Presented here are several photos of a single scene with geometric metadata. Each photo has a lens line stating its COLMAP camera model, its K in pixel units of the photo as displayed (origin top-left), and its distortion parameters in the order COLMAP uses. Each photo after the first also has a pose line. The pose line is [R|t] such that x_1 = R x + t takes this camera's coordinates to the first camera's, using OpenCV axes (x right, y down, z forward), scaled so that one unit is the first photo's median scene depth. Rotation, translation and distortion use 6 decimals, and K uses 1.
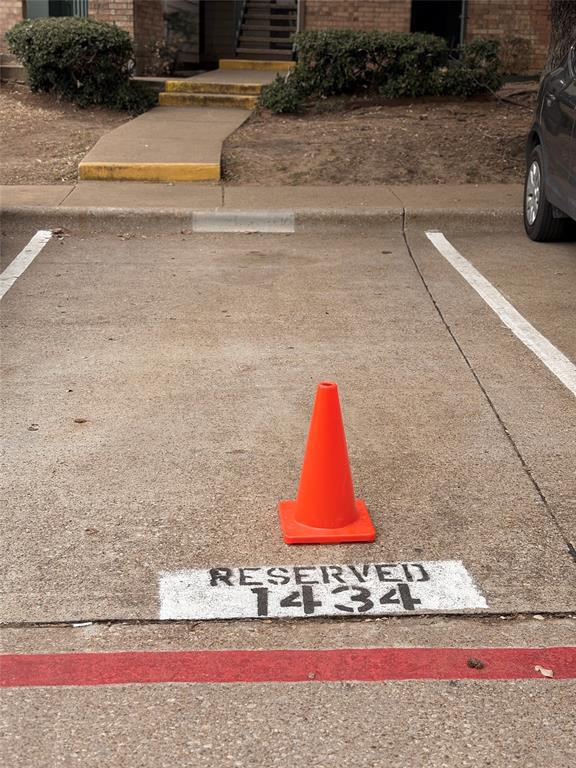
lens RADIAL K [[1182.3, 0, 289.0], [0, 1182.3, 400.5], [0, 0, 1]] dist [0.263186, -1.064580]
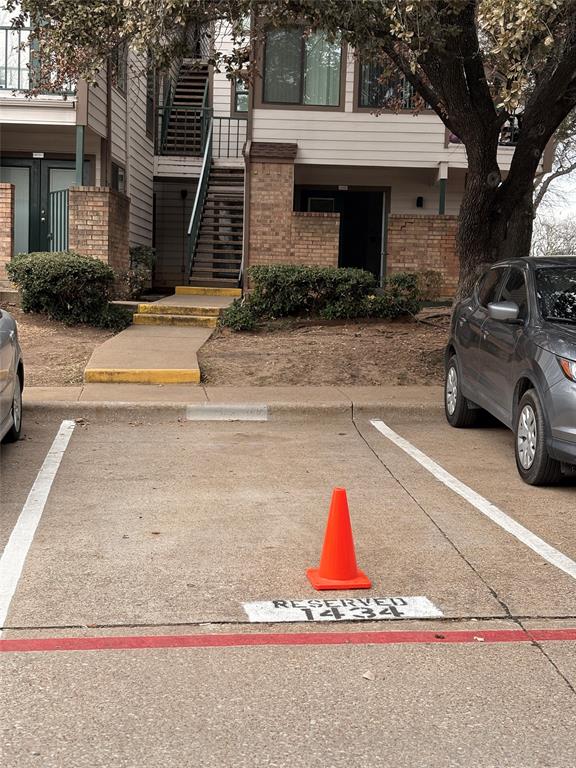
lens RADIAL K [[1182.3, 0, 289.0], [0, 1182.3, 400.5], [0, 0, 1]] dist [0.263186, -1.064580]
pose [[0.997643, -0.000001, 0.068619, -0.061801], [0.012178, 0.984129, -0.177036, 0.064038], [-0.067529, 0.177454, 0.981809, -0.254812]]
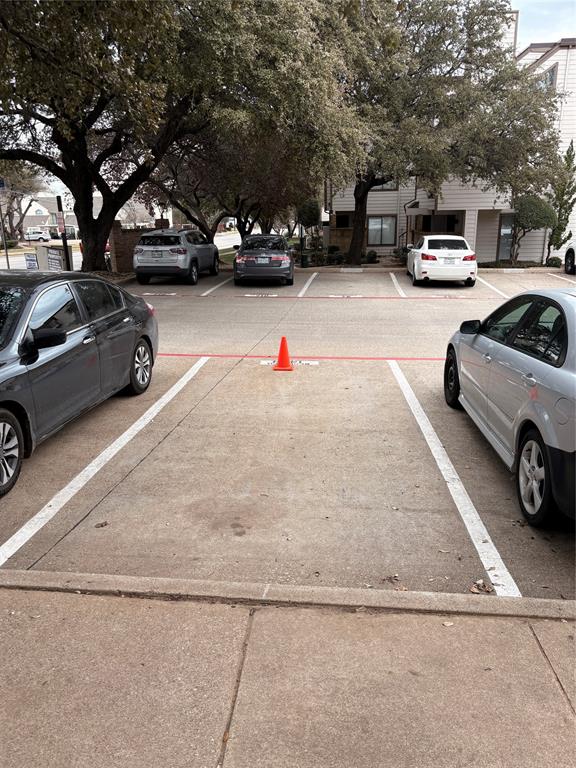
lens RADIAL K [[576.4, 0, 288.0], [0, 576.4, 384.0], [0, 0, 1]] dist [0.000179, -0.000034]
pose [[-0.991991, -0.046383, 0.117487, -0.110096], [0.021834, 0.853166, 0.521182, -0.442071], [-0.124410, 0.519572, -0.845320, 1.275375]]
